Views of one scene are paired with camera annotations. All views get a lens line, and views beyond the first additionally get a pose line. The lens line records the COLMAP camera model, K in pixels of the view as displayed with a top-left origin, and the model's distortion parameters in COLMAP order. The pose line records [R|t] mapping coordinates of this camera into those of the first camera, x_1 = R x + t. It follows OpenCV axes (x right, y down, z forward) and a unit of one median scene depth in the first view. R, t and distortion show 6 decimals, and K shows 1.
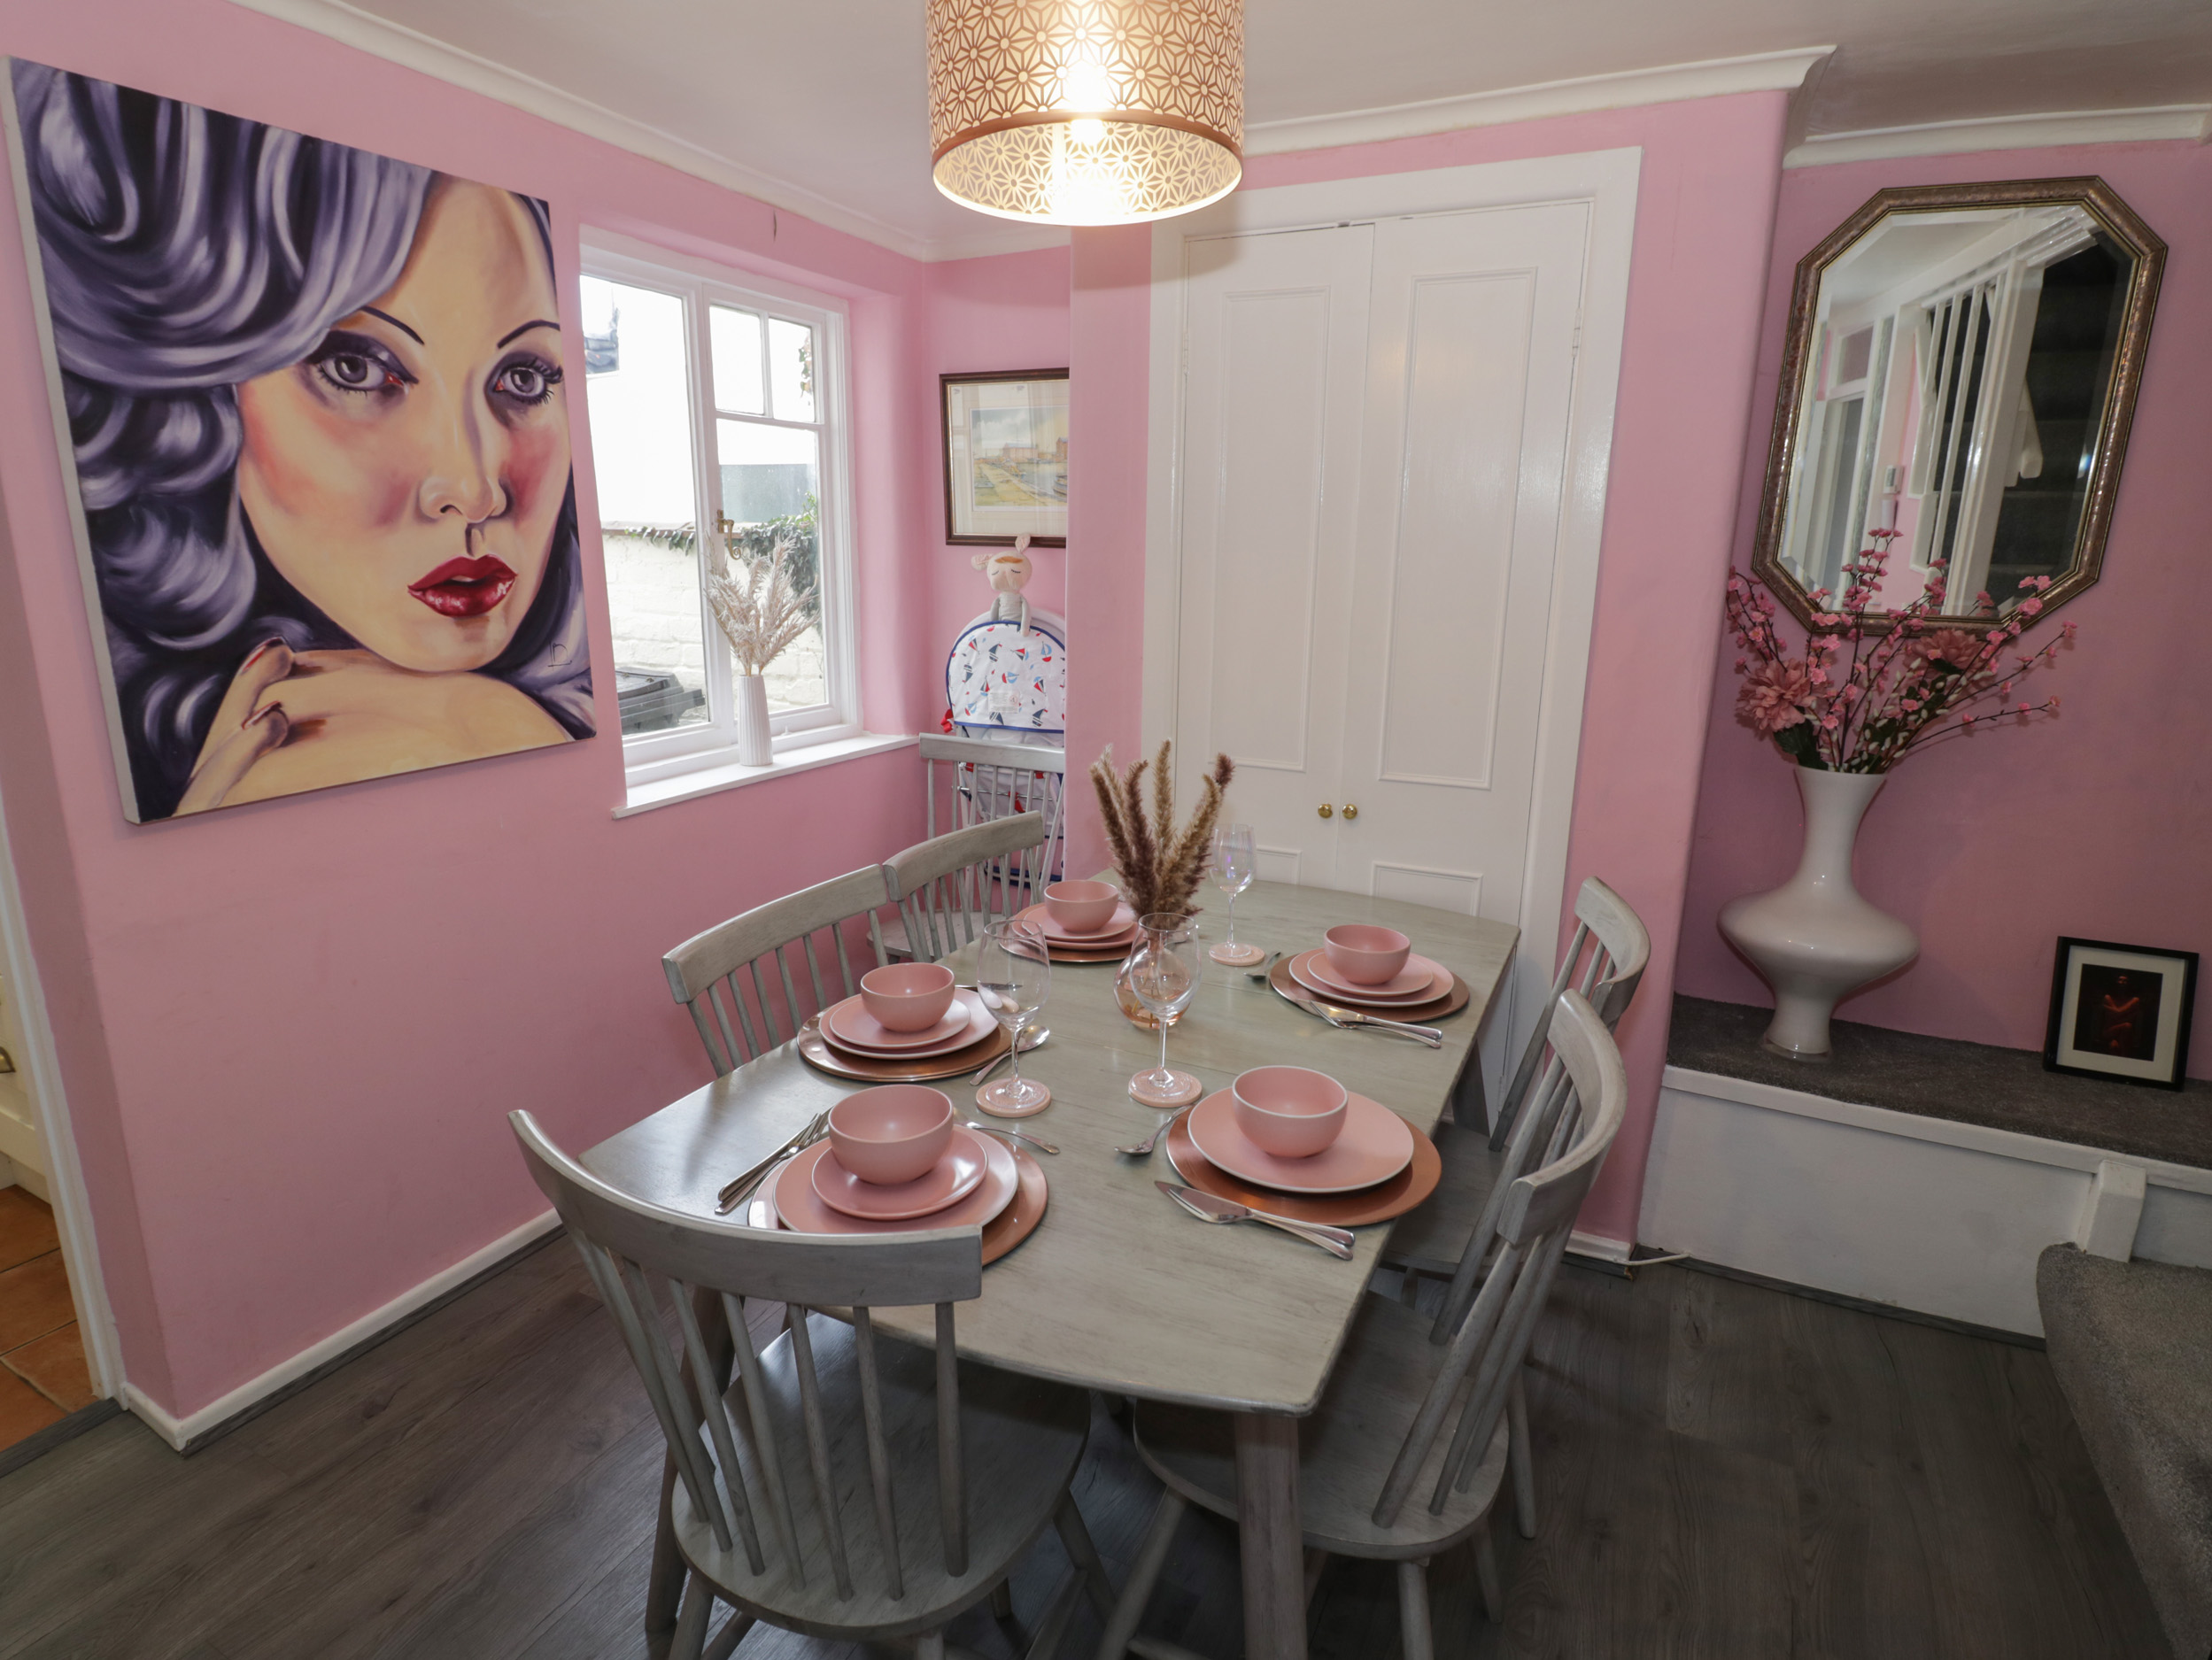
lens RADIAL K [[1144.9, 0, 1102.4], [0, 1144.9, 805.3], [0, 0, 1]] dist [-0.002526, -0.012074]
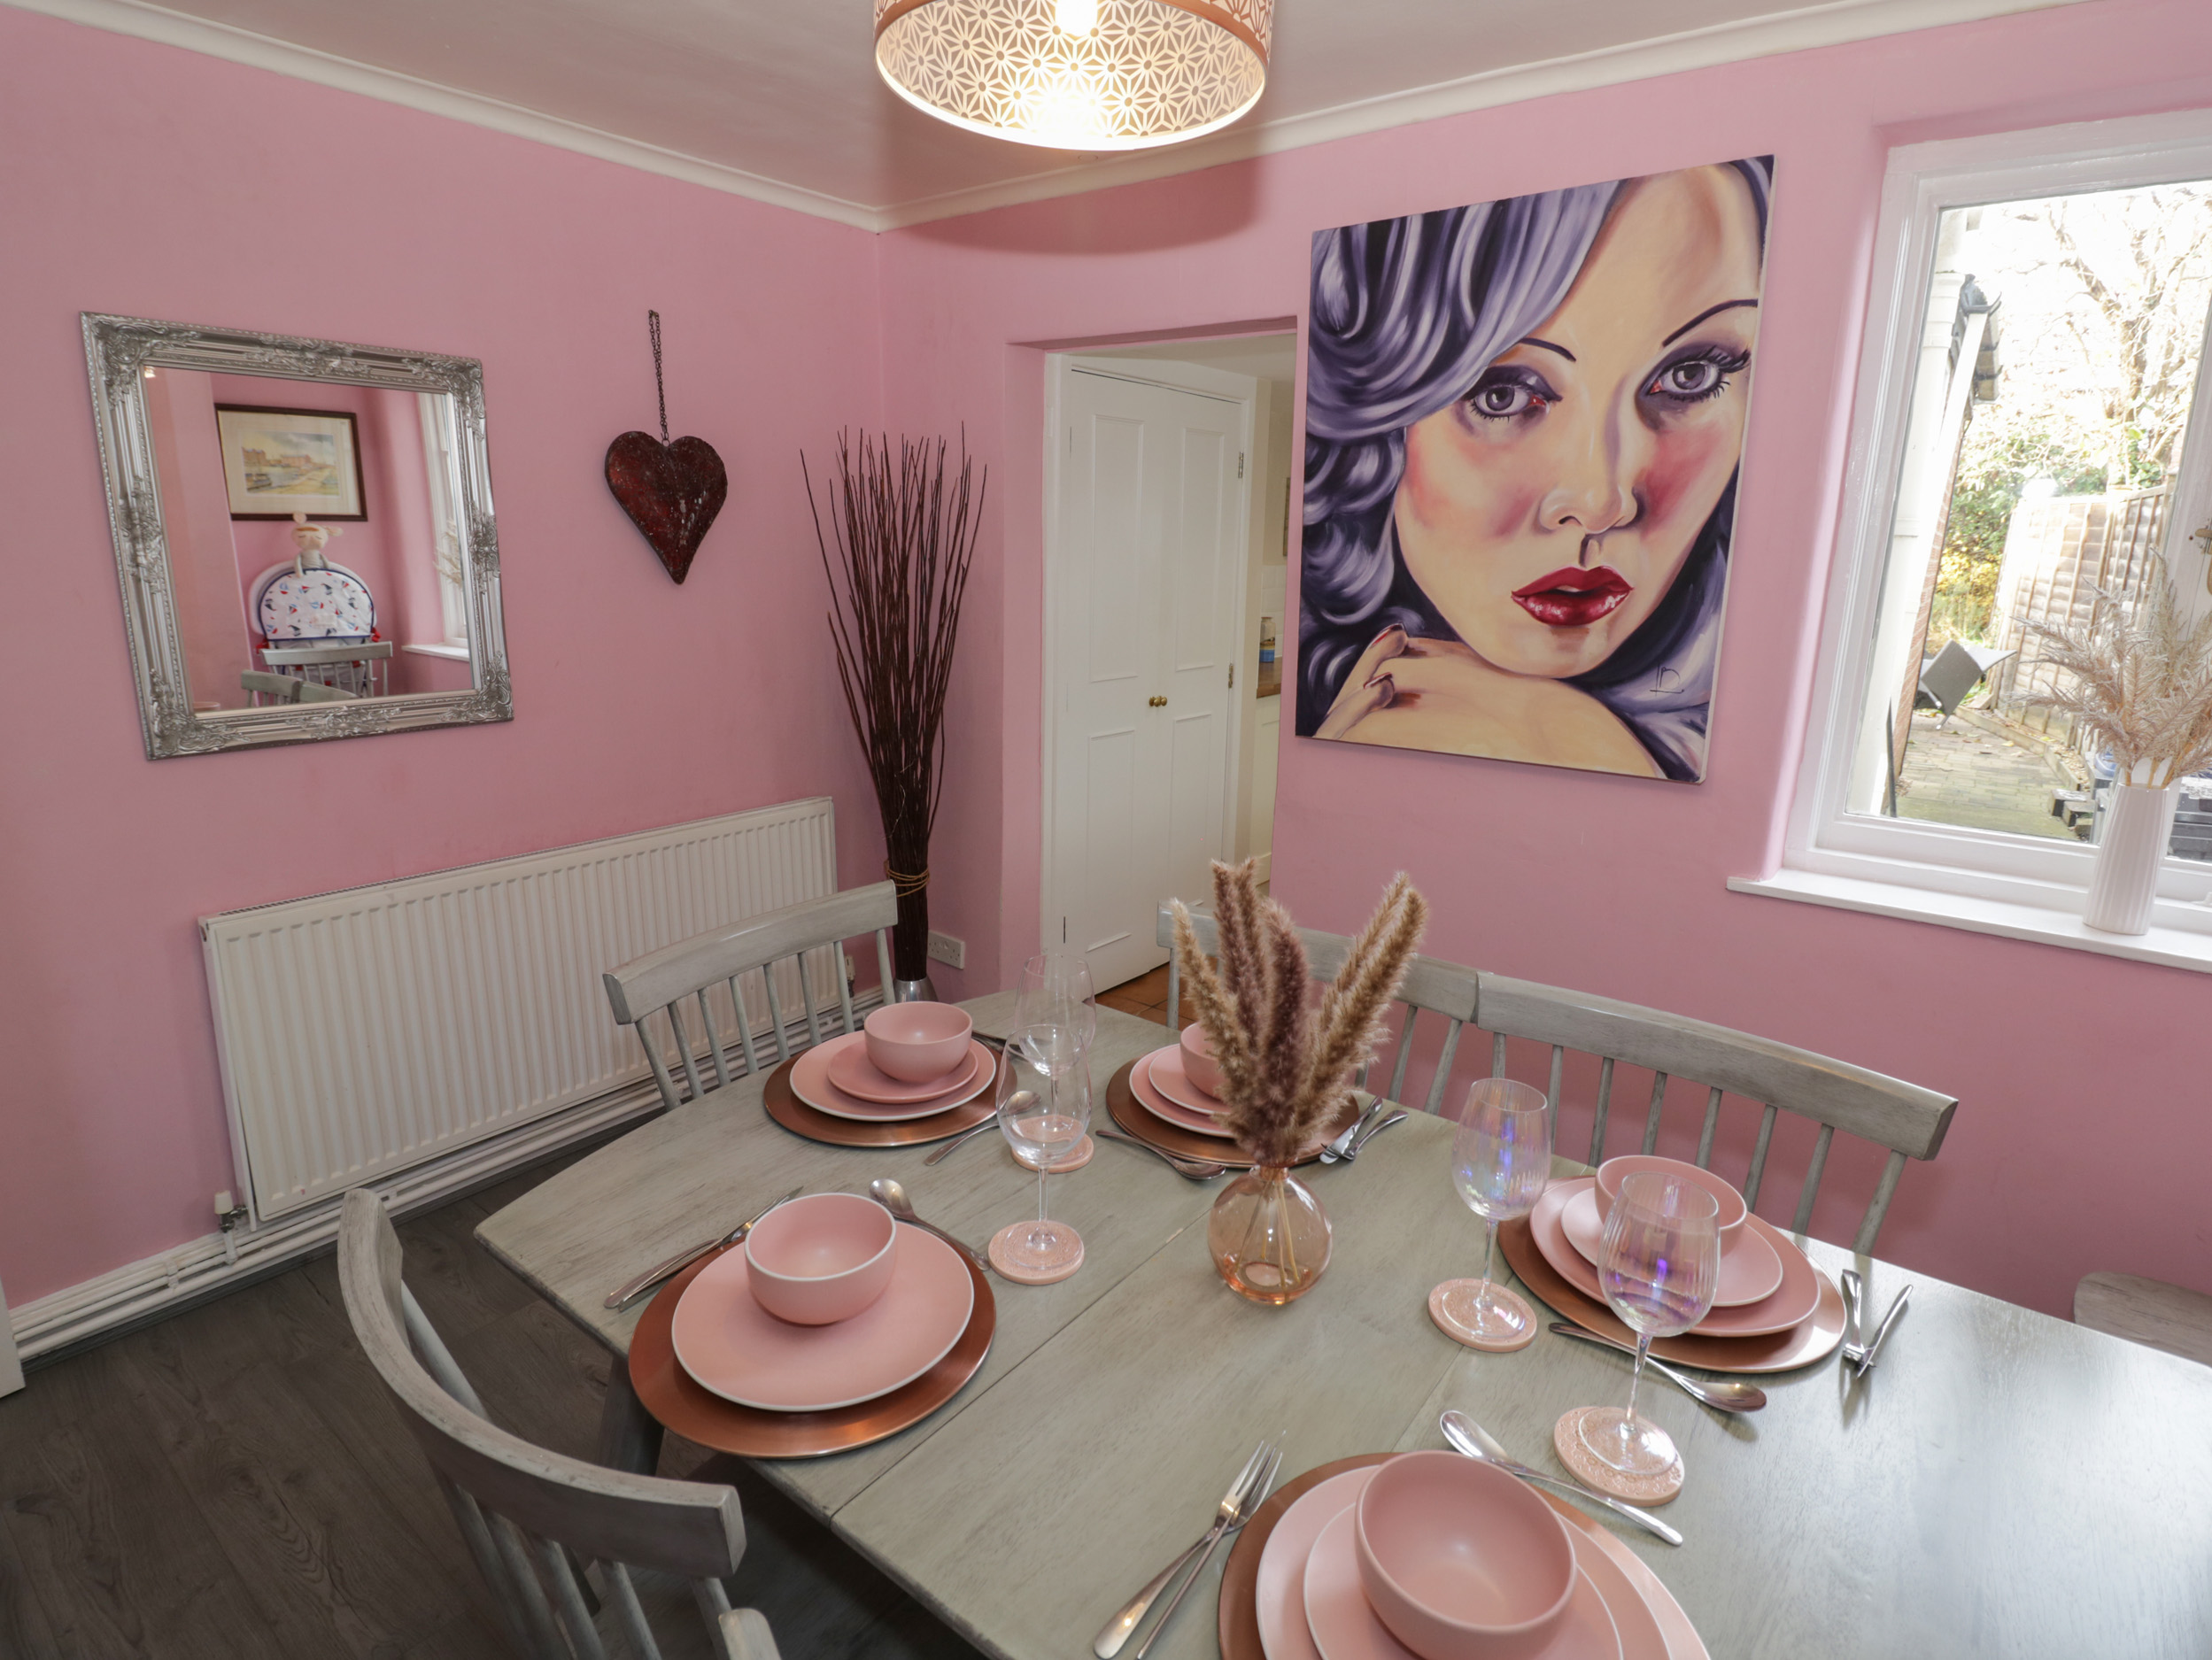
lens RADIAL K [[1144.9, 0, 1105.1], [0, 1144.9, 812.1], [0, 0, 1]] dist [-0.002526, -0.012074]
pose [[-0.187400, 0.213034, -0.958904, 0.574912], [-0.241709, 0.936183, 0.255223, -0.185909], [0.952081, 0.279604, -0.123949, 0.851223]]
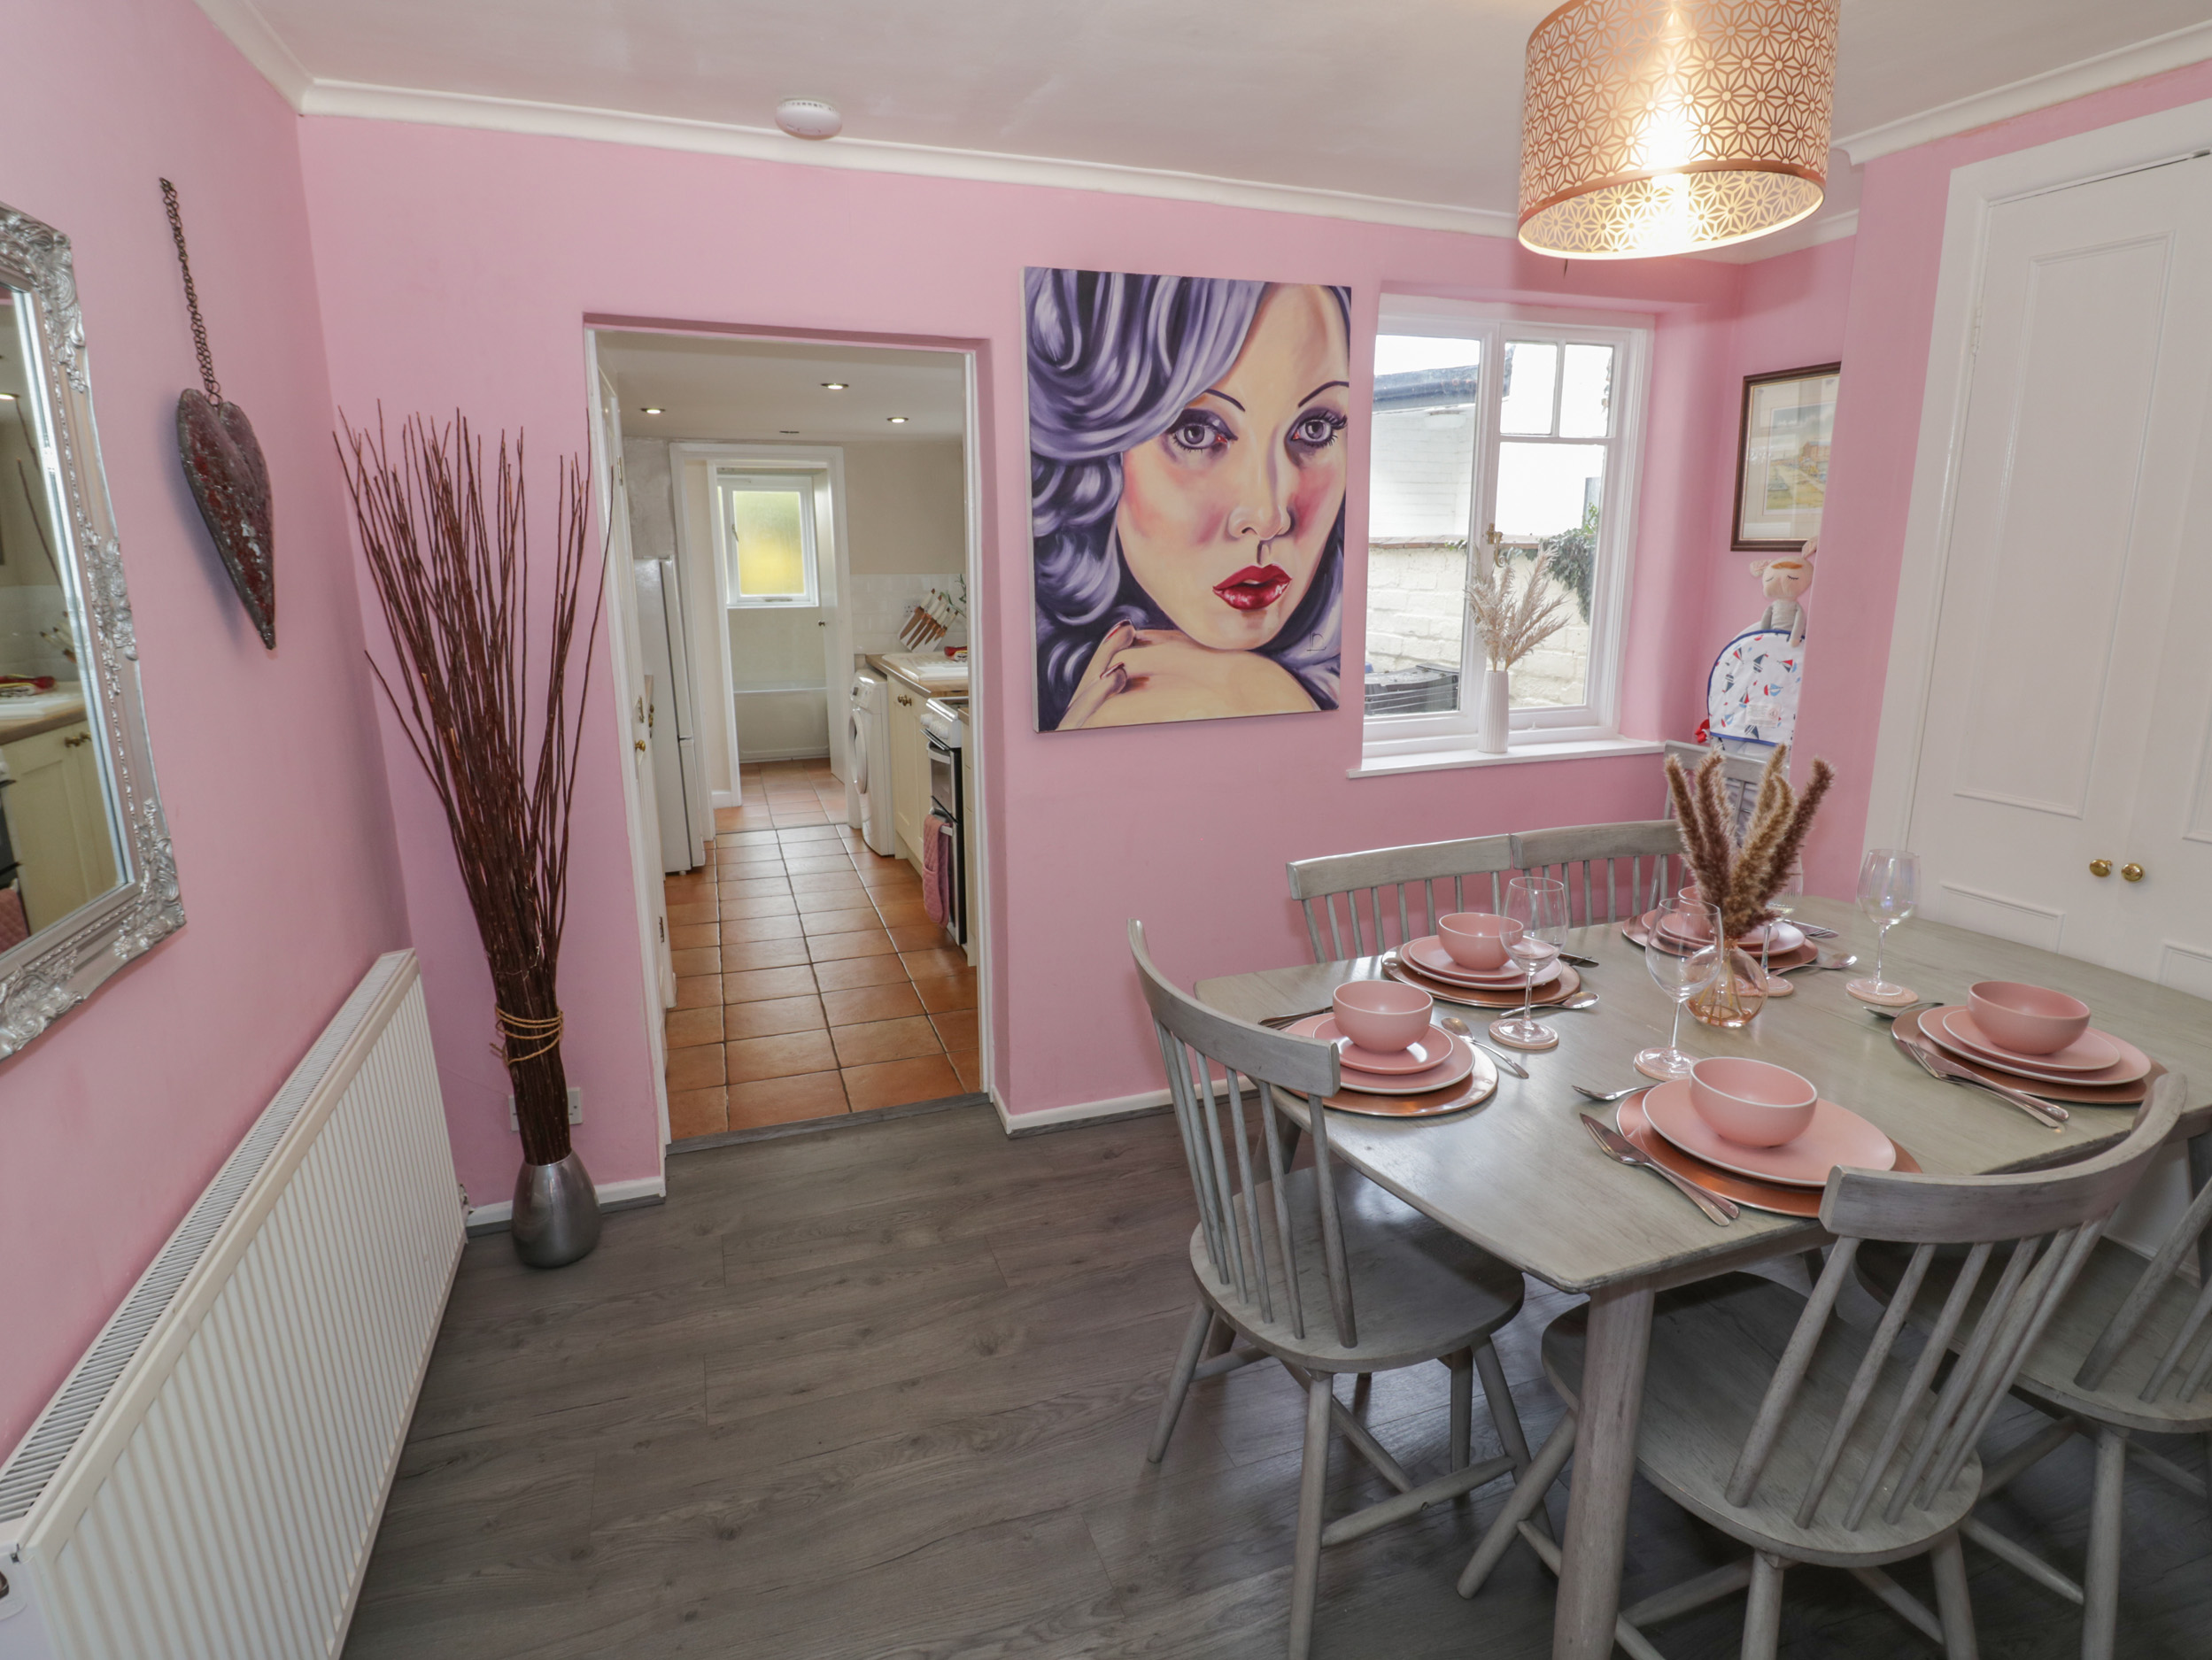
lens RADIAL K [[1144.9, 0, 1101.9], [0, 1144.9, 811.0], [0, 0, 1]] dist [-0.002526, -0.012074]
pose [[0.725606, 0.134399, -0.674857, 0.281432], [-0.138244, 0.989217, 0.048364, 0.030782], [0.674080, 0.058202, 0.736362, -0.107104]]
